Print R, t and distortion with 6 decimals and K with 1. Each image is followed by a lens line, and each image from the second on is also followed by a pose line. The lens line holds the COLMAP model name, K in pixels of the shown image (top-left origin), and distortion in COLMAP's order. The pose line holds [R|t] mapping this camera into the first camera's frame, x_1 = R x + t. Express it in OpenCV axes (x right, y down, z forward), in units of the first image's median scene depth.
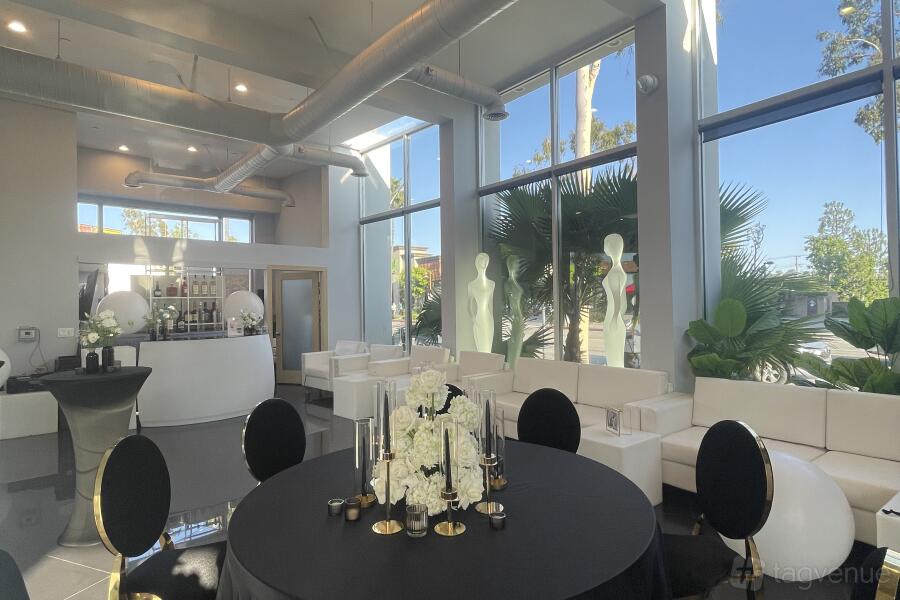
lens RADIAL K [[501.5, 0, 450.0], [0, 501.5, 300.0], [0, 0, 1]] dist [0.000219, -0.000039]
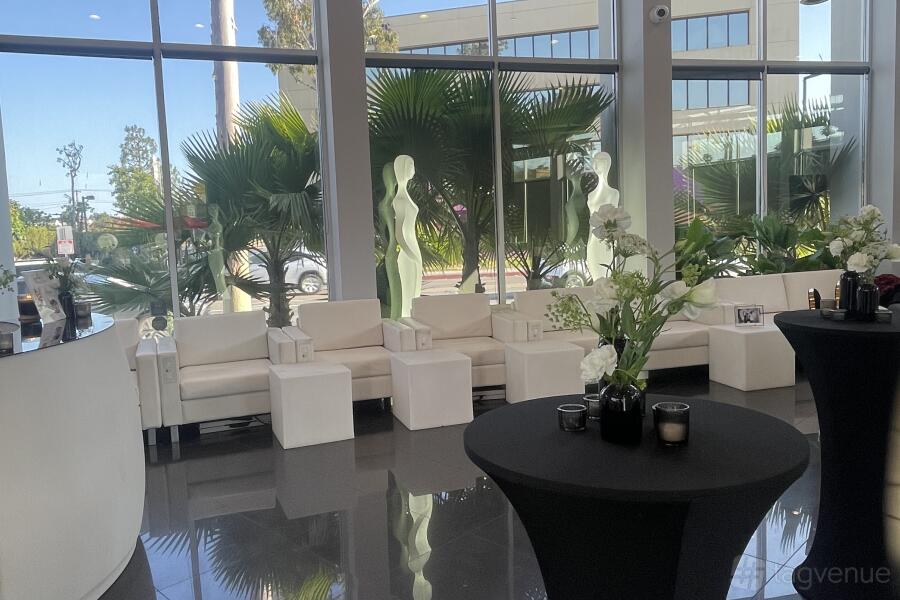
lens RADIAL K [[691.5, 0, 450.0], [0, 691.5, 300.0], [0, 0, 1]] dist [0.005467, 0.001305]
pose [[0.381981, -0.088301, 0.919942, -0.603710], [0.022155, 0.996014, 0.086403, 0.006477], [-0.923904, -0.012623, 0.382415, 0.488044]]
